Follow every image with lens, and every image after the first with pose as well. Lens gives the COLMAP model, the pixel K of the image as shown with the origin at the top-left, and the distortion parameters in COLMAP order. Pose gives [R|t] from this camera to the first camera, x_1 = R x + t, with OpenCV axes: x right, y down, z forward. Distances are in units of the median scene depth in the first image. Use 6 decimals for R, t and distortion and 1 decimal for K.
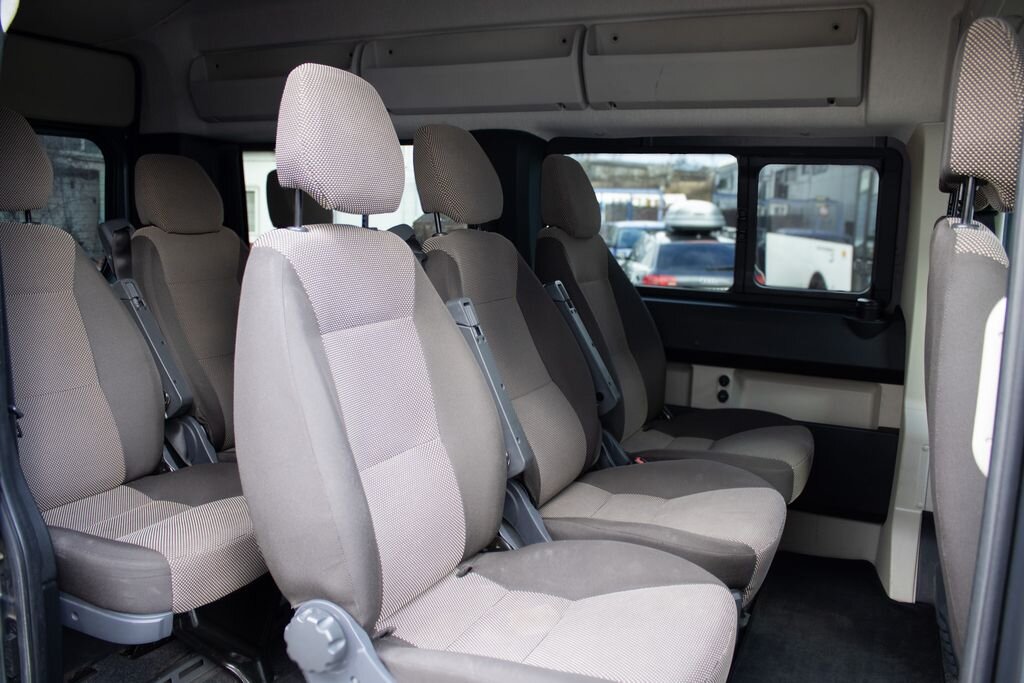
lens RADIAL K [[845.1, 0, 514.6], [0, 845.1, 344.6], [0, 0, 1]] dist [-0.152391, 0.130135]
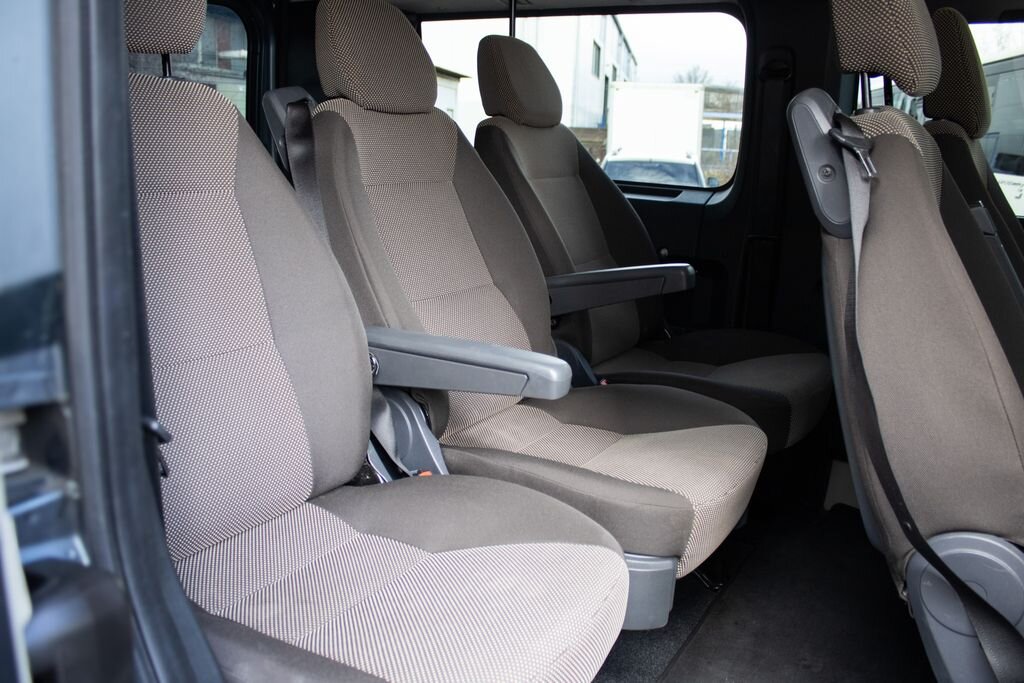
lens RADIAL K [[845.1, 0, 521.5], [0, 845.1, 340.9], [0, 0, 1]] dist [-0.152391, 0.130135]
pose [[0.993375, 0.042601, -0.106729, -0.221360], [-0.033740, 0.995937, 0.083494, -0.010568], [0.109852, -0.079340, 0.990776, 0.344897]]
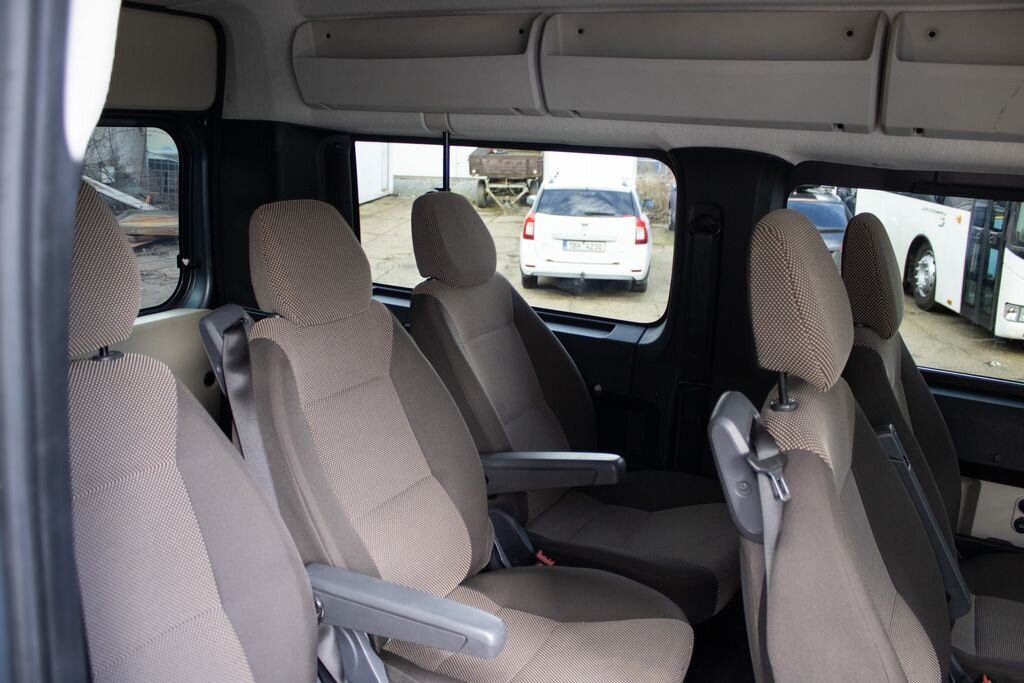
lens RADIAL K [[845.1, 0, 521.0], [0, 845.1, 345.6], [0, 0, 1]] dist [-0.152391, 0.130135]
pose [[0.998938, 0.028392, -0.036281, -0.221889], [-0.024989, 0.995533, 0.091044, -0.191041], [0.038703, -0.090041, 0.995186, 0.336487]]
